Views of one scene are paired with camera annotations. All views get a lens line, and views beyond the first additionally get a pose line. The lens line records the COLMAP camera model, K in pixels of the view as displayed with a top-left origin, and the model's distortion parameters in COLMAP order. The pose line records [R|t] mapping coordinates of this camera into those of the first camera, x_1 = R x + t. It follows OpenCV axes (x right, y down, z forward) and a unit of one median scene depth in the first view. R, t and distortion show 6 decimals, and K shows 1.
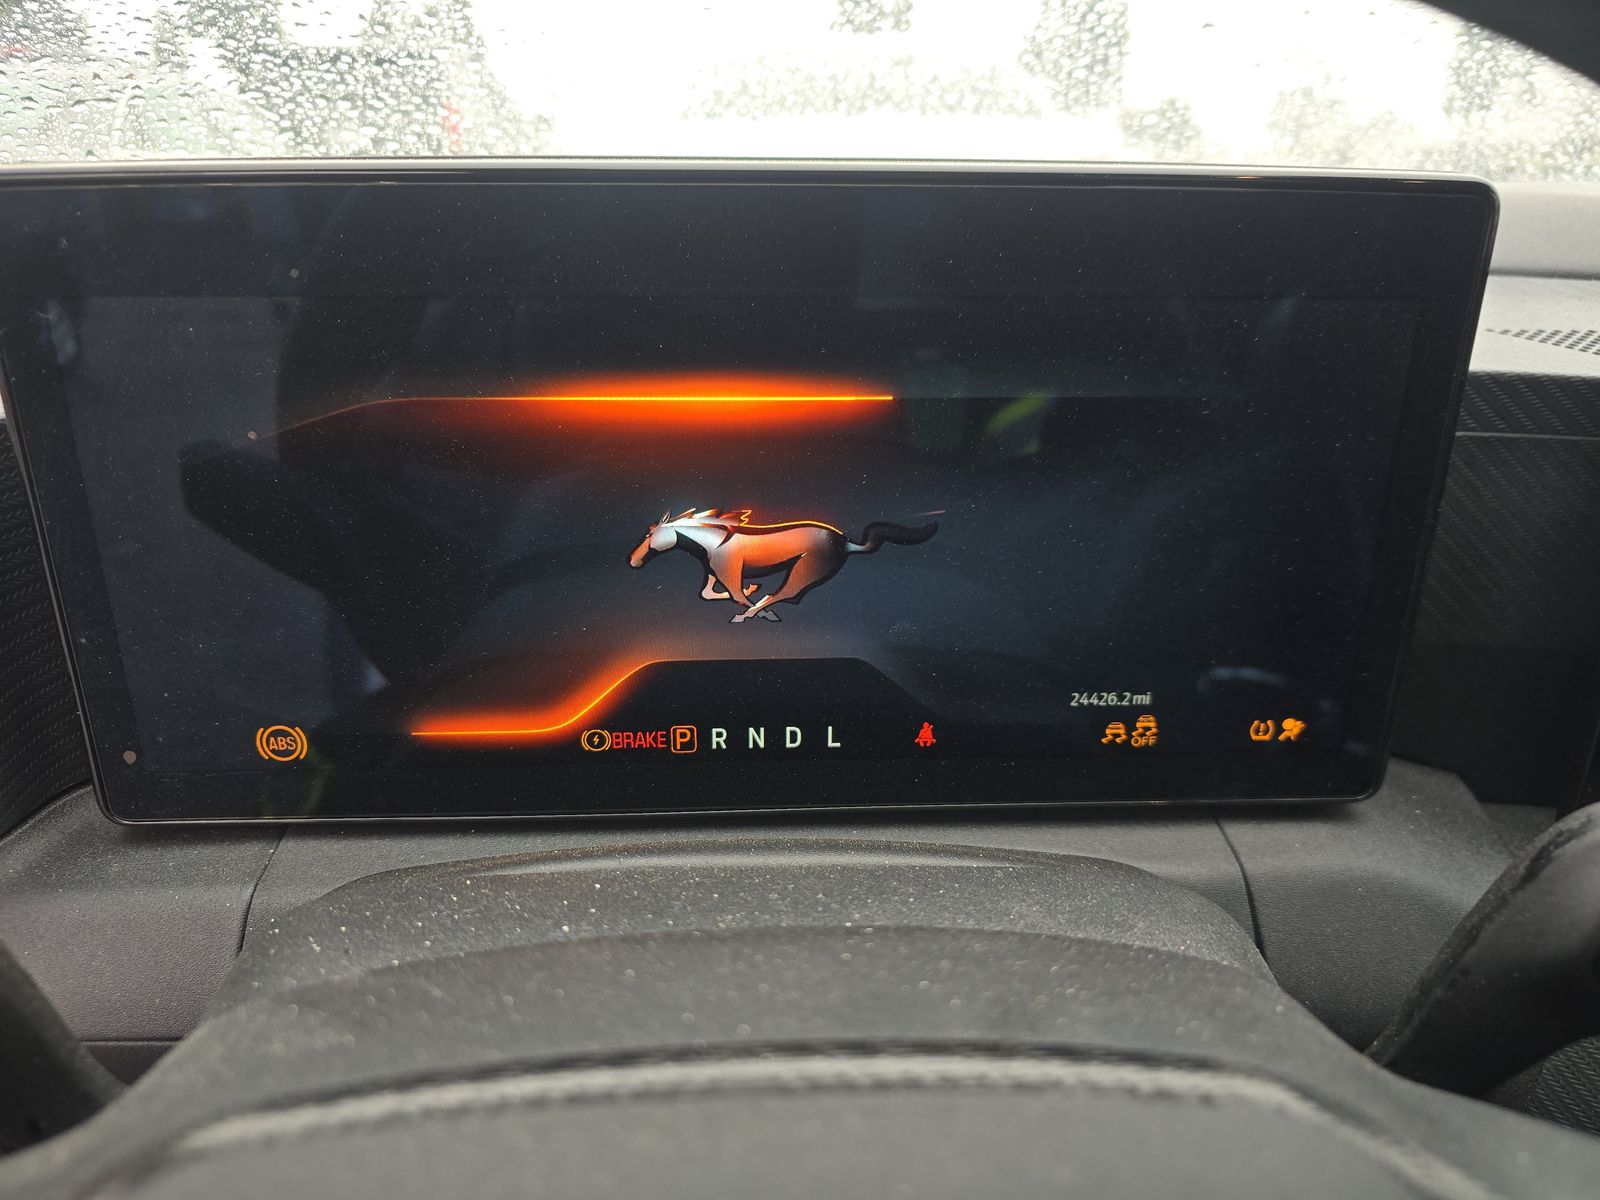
lens RADIAL K [[1051.2, 0, 800.0], [0, 1051.2, 600.0], [0, 0, 1]] dist [-0.003070, -0.000695]
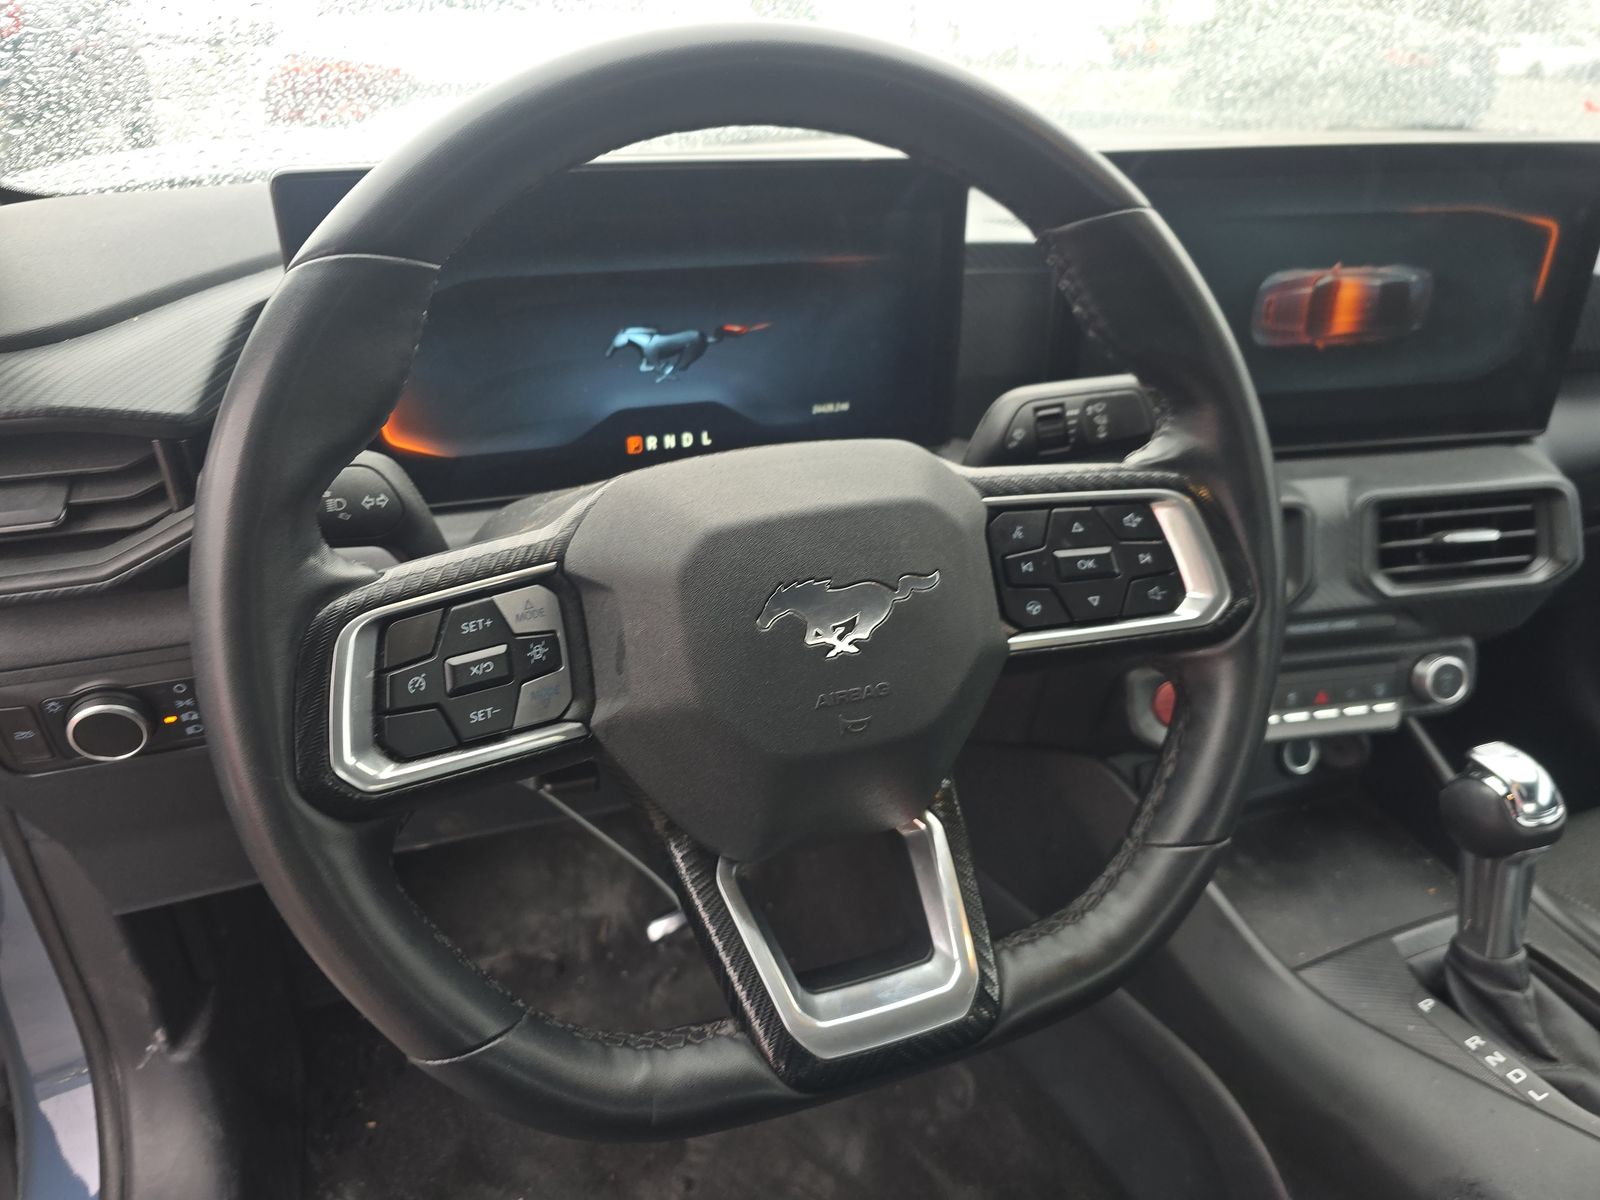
lens RADIAL K [[1051.2, 0, 800.0], [0, 1051.2, 600.0], [0, 0, 1]] dist [-0.003070, -0.000695]
pose [[0.948254, -0.138812, 0.285564, -0.426702], [0.111339, 0.987635, 0.110369, 0.238101], [-0.297353, -0.072864, 0.951983, -1.036260]]
